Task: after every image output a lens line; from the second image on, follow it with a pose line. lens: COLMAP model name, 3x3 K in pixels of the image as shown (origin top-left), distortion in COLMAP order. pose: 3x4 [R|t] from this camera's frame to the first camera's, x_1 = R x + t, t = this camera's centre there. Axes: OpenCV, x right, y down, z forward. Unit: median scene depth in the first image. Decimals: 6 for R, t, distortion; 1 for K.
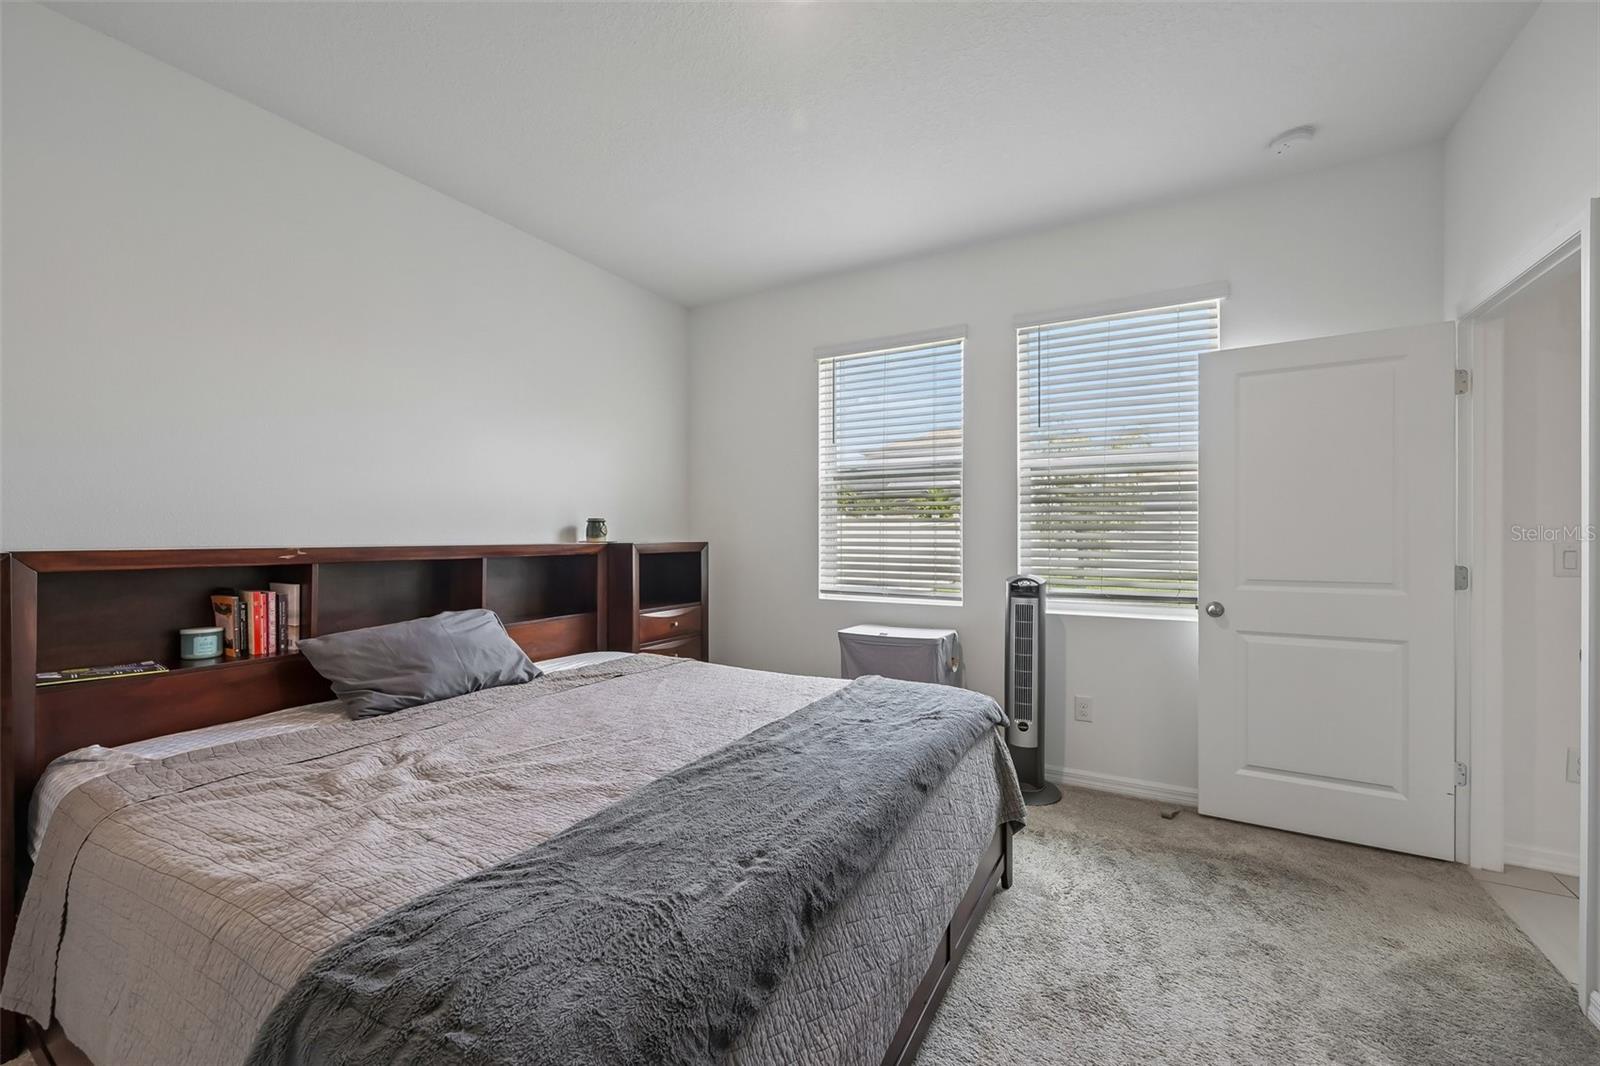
lens RADIAL K [[653.0, 0, 807.1], [0, 653.0, 535.5], [0, 0, 1]] dist [0.007880, -0.001186]
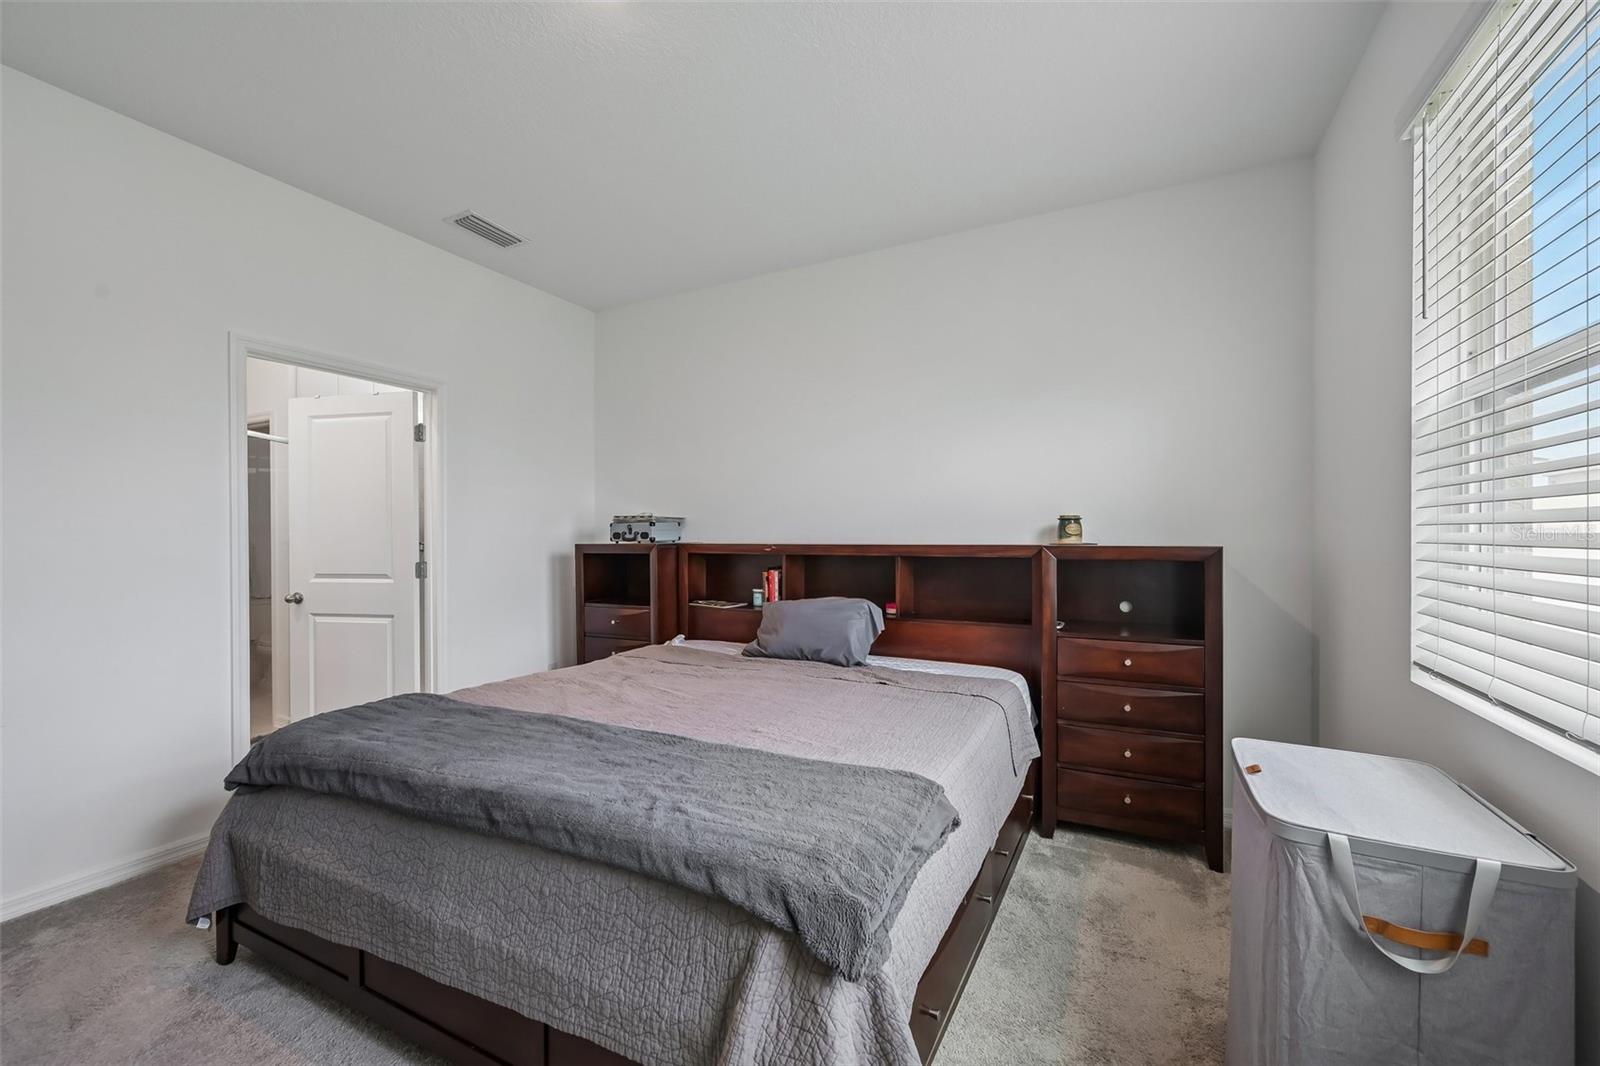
lens RADIAL K [[653.0, 0, 803.7], [0, 653.0, 534.9], [0, 0, 1]] dist [0.007880, -0.001186]
pose [[0.017420, 0.002735, -0.999845, 0.760802], [0.004505, 0.999986, 0.002814, -0.008042], [0.999838, -0.004553, 0.017408, 0.982932]]
